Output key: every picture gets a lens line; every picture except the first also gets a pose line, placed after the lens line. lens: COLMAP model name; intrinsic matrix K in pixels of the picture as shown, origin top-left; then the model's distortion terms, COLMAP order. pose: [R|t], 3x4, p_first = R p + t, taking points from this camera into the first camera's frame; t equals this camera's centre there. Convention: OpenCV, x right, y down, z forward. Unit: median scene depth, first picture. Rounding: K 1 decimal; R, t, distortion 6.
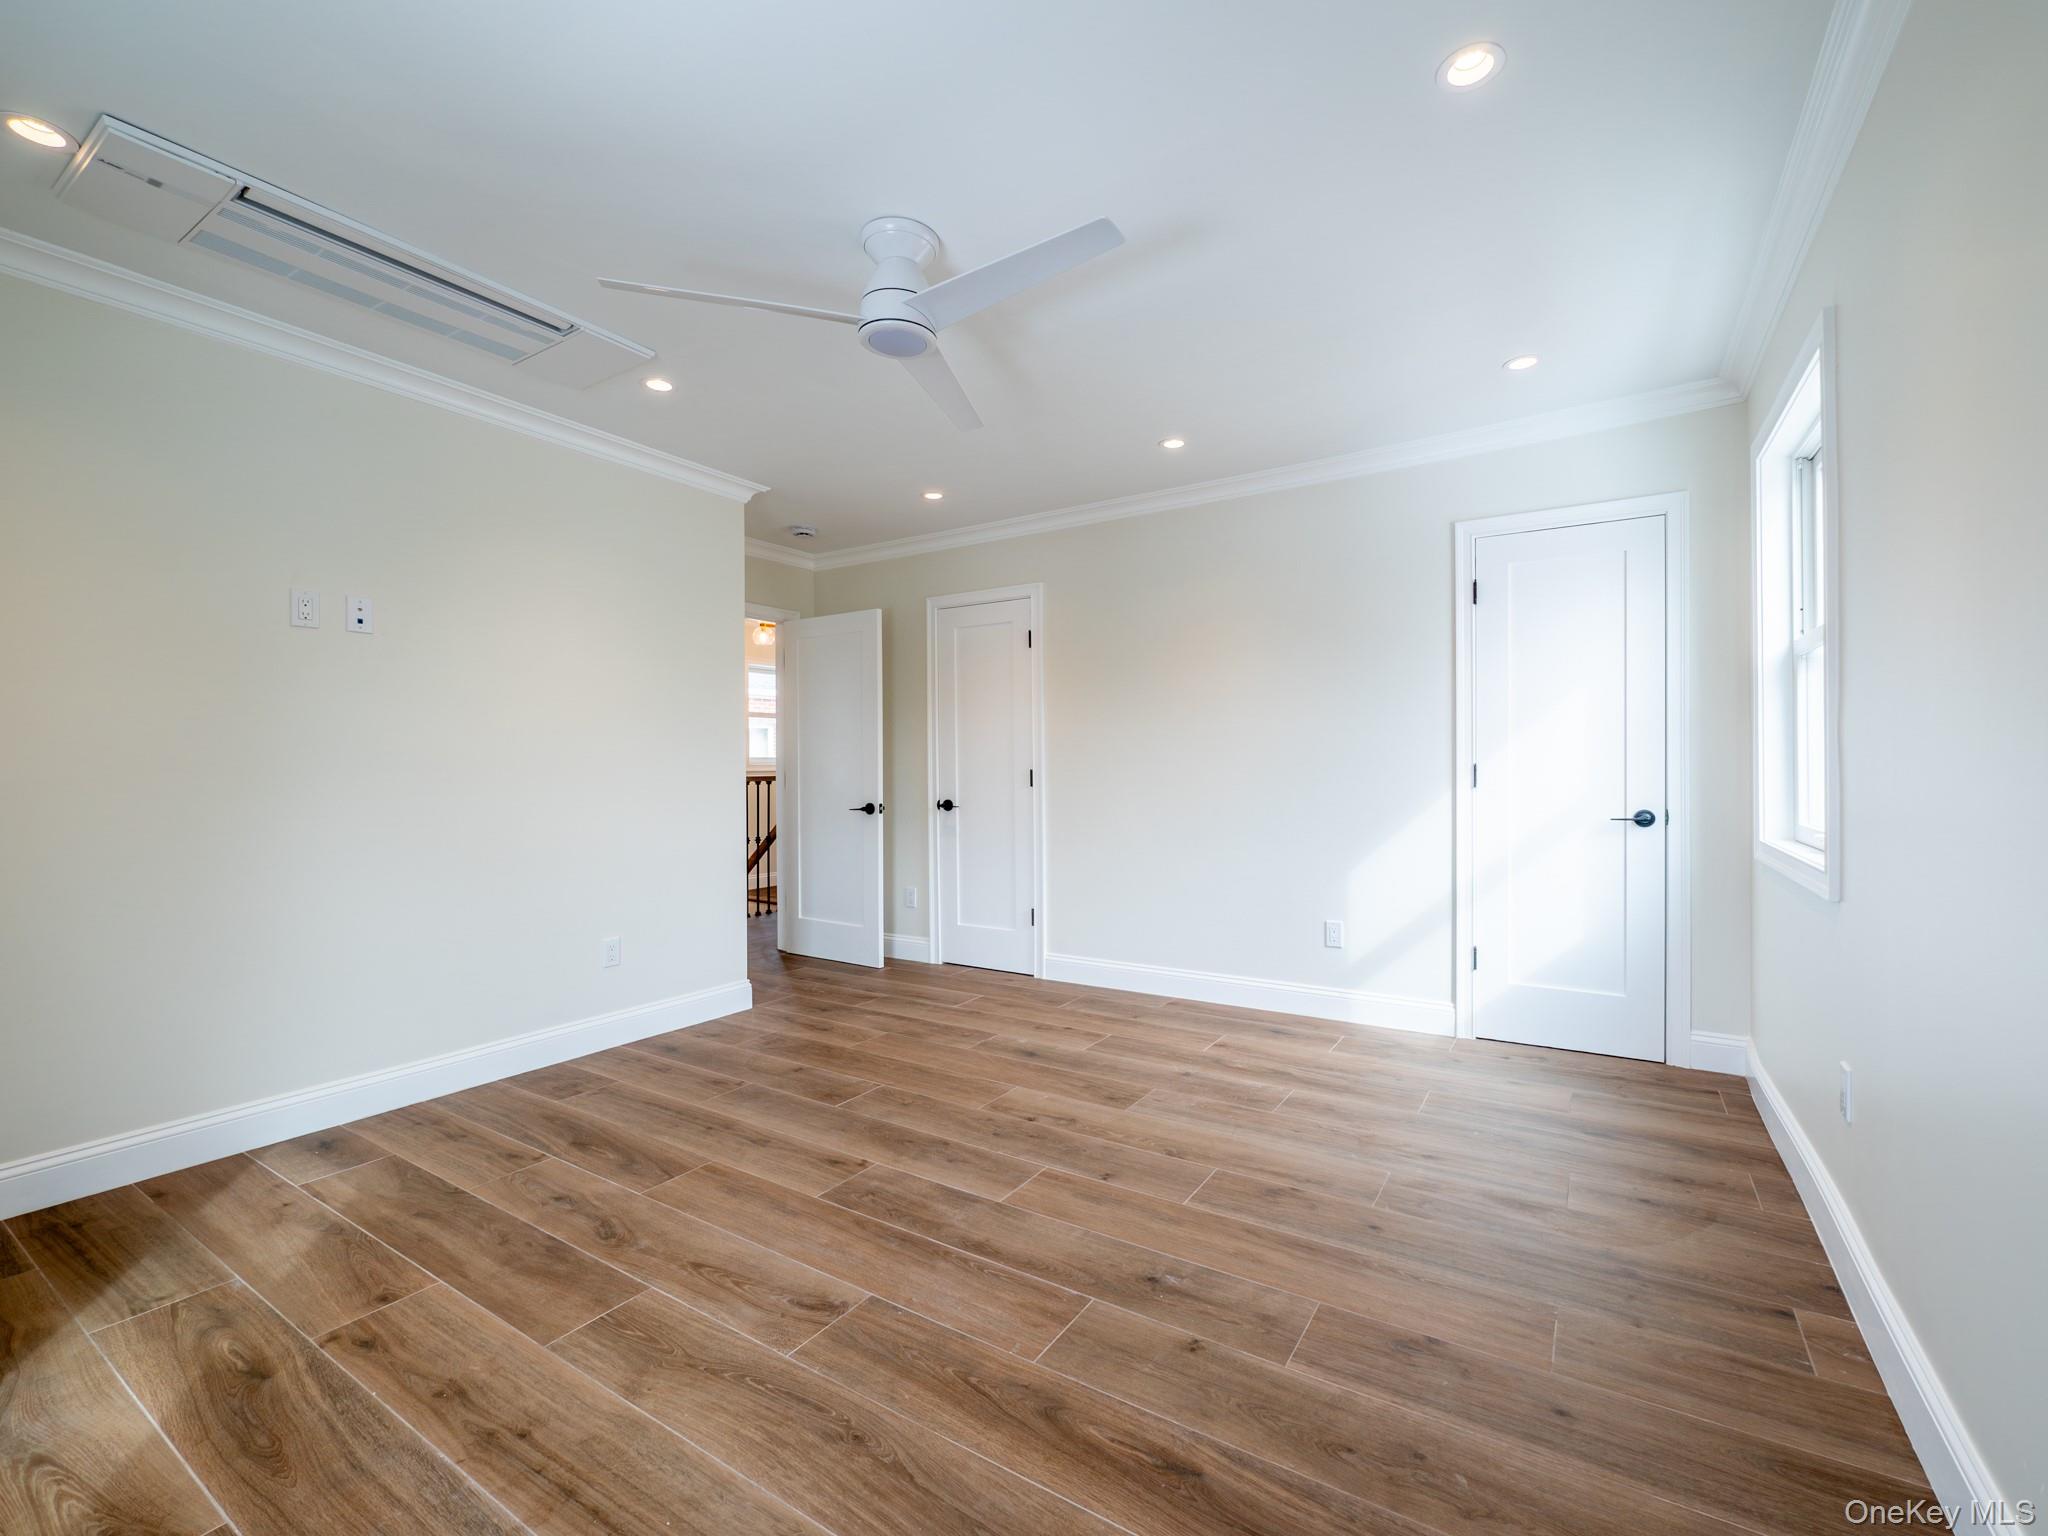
lens RADIAL K [[881.9, 0, 1019.1], [0, 881.9, 766.8], [0, 0, 1]] dist [-0.003518, -0.000185]
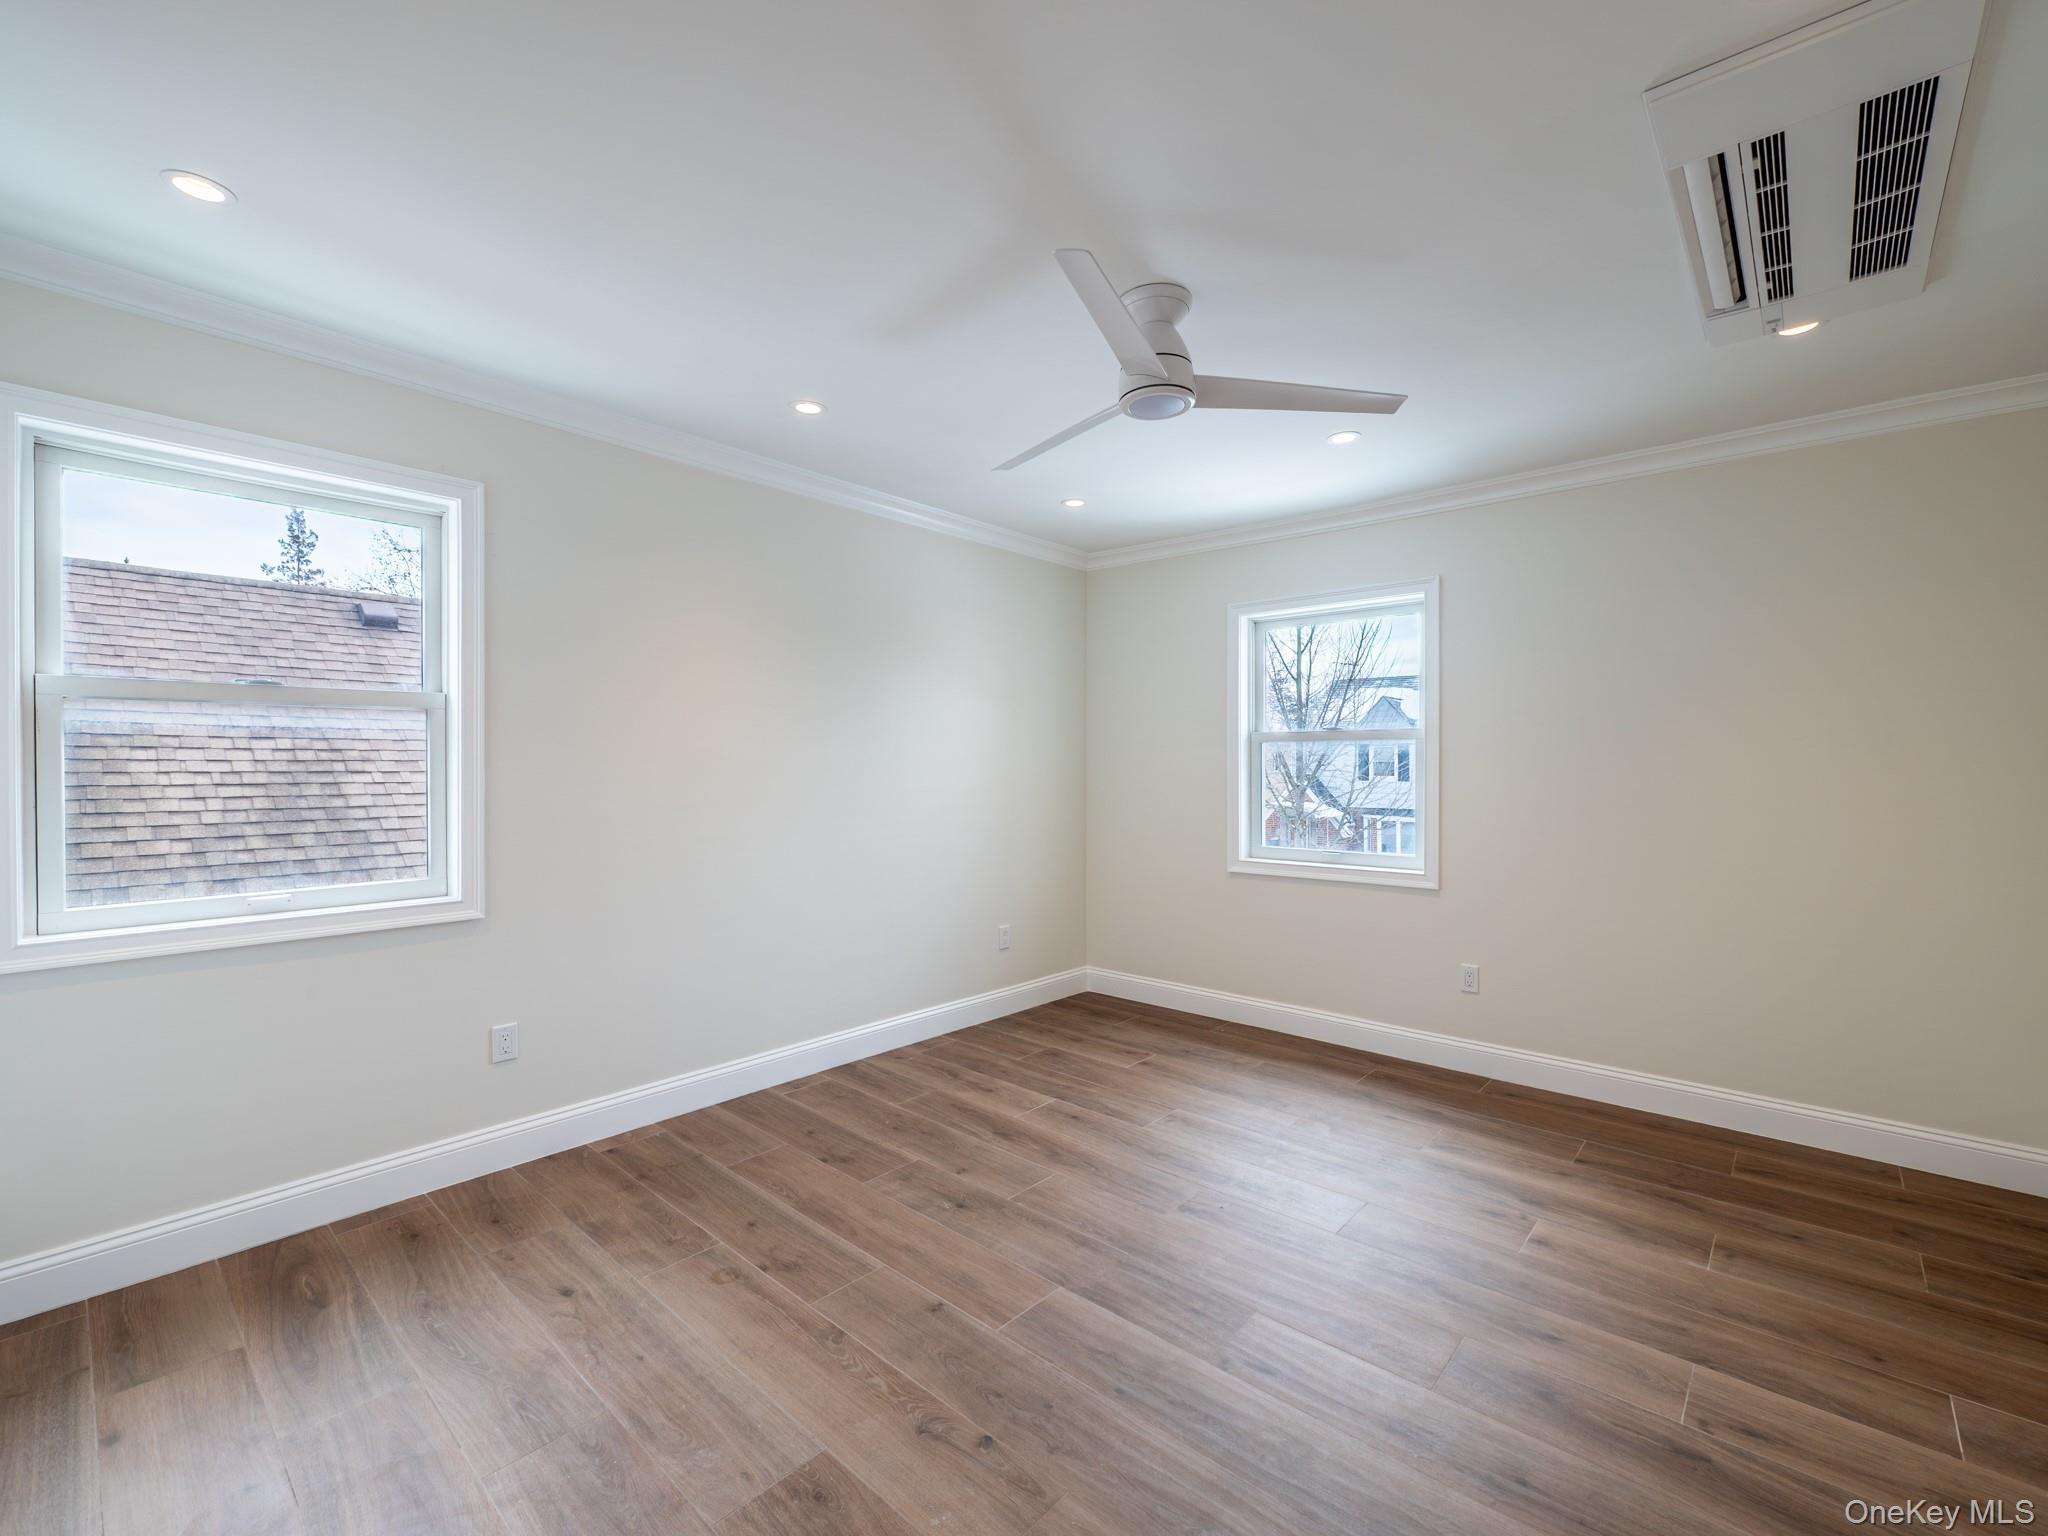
lens RADIAL K [[881.9, 0, 1017.2], [0, 881.9, 765.7], [0, 0, 1]] dist [-0.003518, -0.000185]
pose [[-0.987619, 0.003499, 0.156834, -0.140633], [0.003531, 0.999994, -0.000072, -0.097638], [-0.156833, 0.000483, -0.987625, 2.115218]]
